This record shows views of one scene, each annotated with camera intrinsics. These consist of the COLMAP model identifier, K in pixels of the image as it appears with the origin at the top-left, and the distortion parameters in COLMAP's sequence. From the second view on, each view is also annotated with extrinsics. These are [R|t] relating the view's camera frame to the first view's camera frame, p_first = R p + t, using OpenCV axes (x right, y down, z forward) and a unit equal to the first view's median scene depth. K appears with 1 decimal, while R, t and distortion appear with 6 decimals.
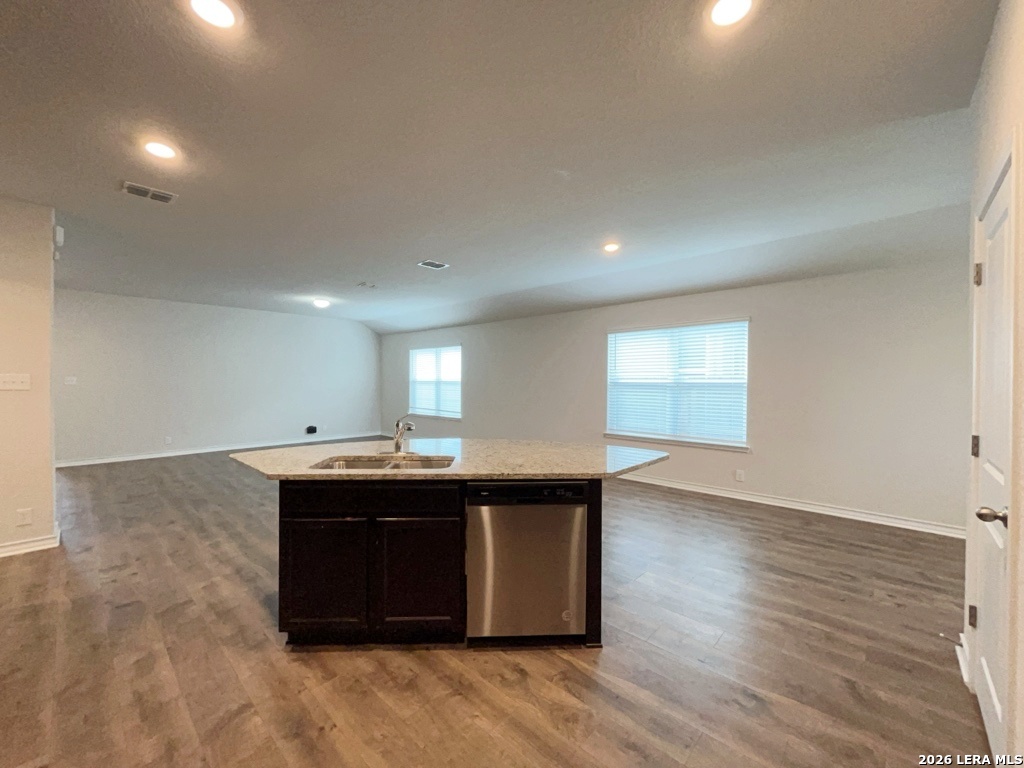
lens RADIAL K [[415.4, 0, 517.4], [0, 415.4, 383.8], [0, 0, 1]] dist [-0.003217, 0.000095]
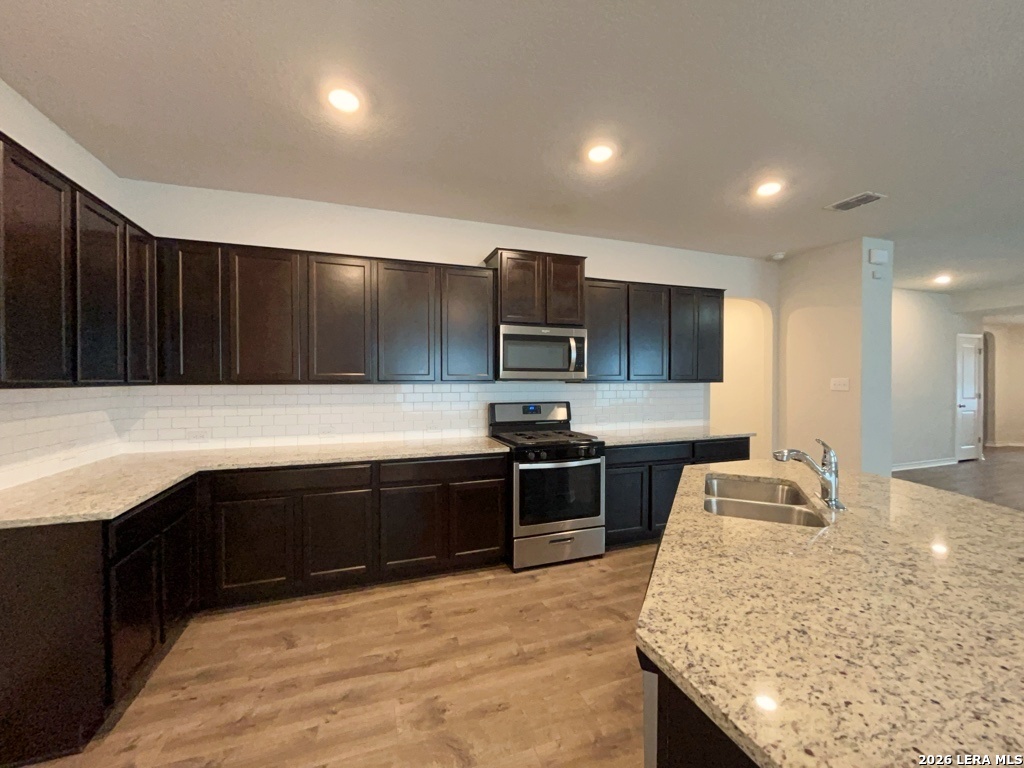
lens RADIAL K [[415.4, 0, 514.9], [0, 415.4, 388.6], [0, 0, 1]] dist [-0.003217, 0.000095]
pose [[-0.479910, 0.016825, -0.877157, 0.373628], [-0.001908, 0.999794, 0.020221, -0.016575], [0.877316, 0.011378, -0.479778, 0.659931]]
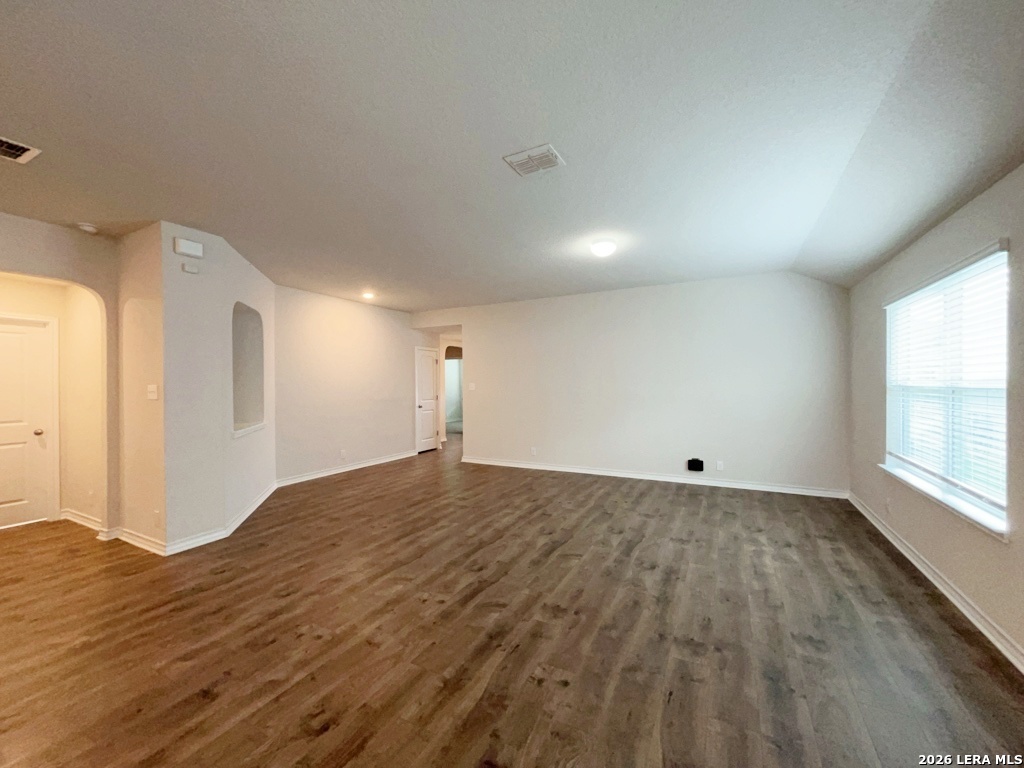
lens RADIAL K [[415.4, 0, 517.5], [0, 415.4, 386.1], [0, 0, 1]] dist [-0.003217, 0.000095]
pose [[0.253251, 0.003672, -0.967394, 0.080226], [0.001421, 0.999990, 0.004168, -0.022579], [0.967400, -0.002430, 0.253243, 1.498154]]
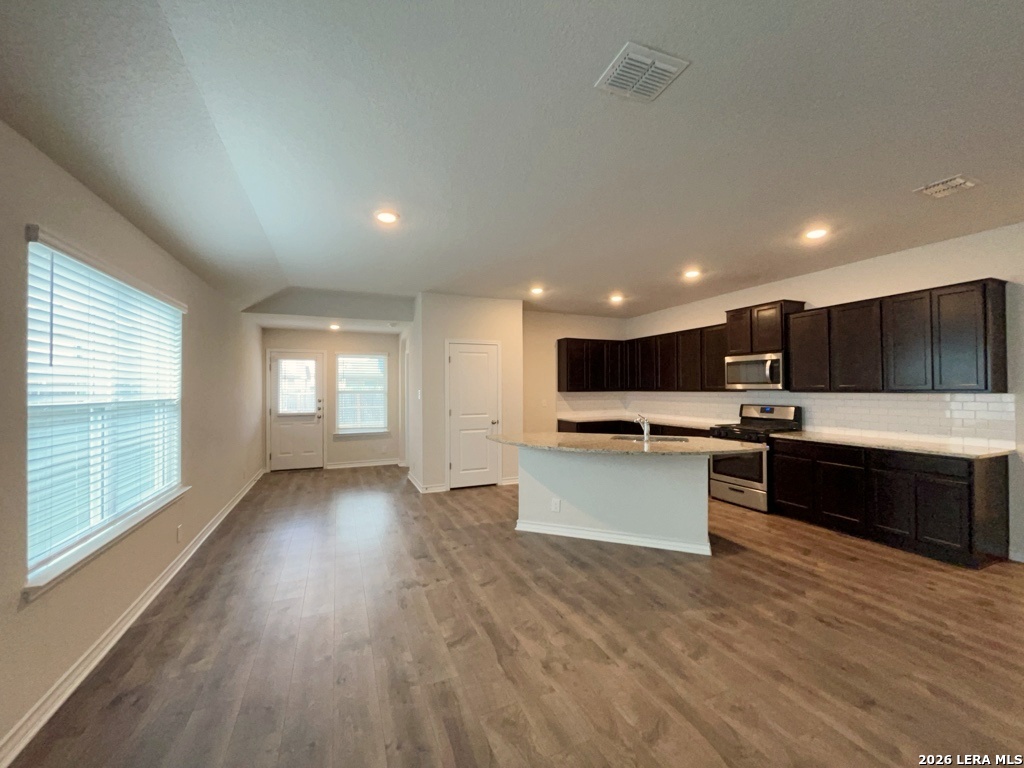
lens RADIAL K [[415.4, 0, 514.4], [0, 415.4, 383.0], [0, 0, 1]] dist [-0.003217, 0.000095]
pose [[-0.906652, 0.007948, 0.421804, -0.358695], [0.003217, 0.999924, -0.011927, -0.026605], [-0.421867, -0.009457, -0.906609, 1.921673]]
